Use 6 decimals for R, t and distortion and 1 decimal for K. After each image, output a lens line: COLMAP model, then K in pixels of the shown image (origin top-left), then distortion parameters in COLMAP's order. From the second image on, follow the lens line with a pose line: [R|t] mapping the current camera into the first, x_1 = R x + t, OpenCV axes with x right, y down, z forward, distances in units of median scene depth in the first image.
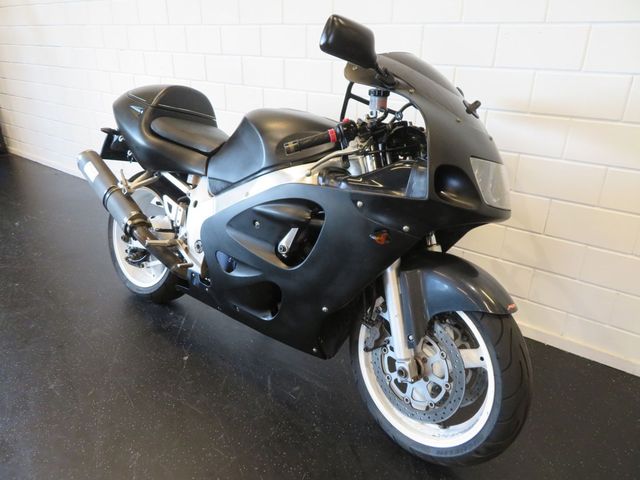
lens RADIAL K [[455.5, 0, 320.0], [0, 455.5, 240.0], [0, 0, 1]] dist [-0.006295, -0.000588]
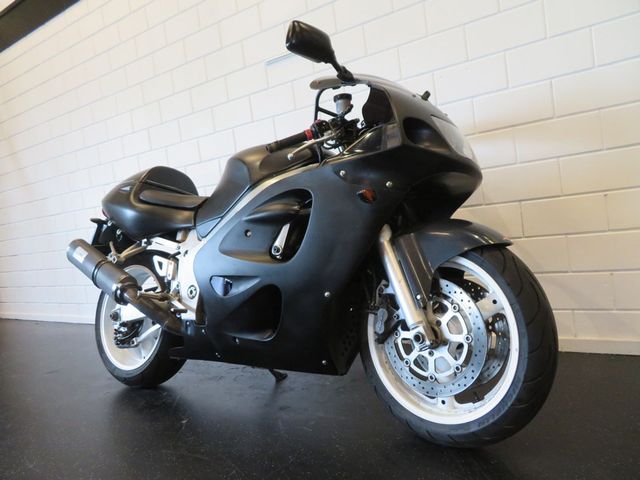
lens RADIAL K [[455.5, 0, 320.0], [0, 455.5, 240.0], [0, 0, 1]] dist [-0.006295, -0.000588]
pose [[0.987541, -0.143522, 0.064537, -0.048972], [0.157048, 0.924851, -0.346390, 0.365794], [-0.009973, 0.352209, 0.935868, 0.043016]]
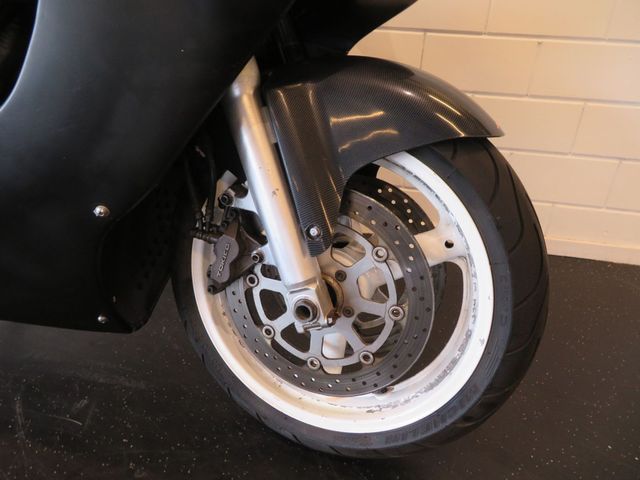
lens RADIAL K [[455.5, 0, 320.0], [0, 455.5, 240.0], [0, 0, 1]] dist [-0.006295, -0.000588]
pose [[0.892519, -0.184429, 0.411578, 0.013079], [0.148494, 0.981853, 0.117956, 0.152527], [-0.425863, -0.044161, 0.903709, 0.524945]]
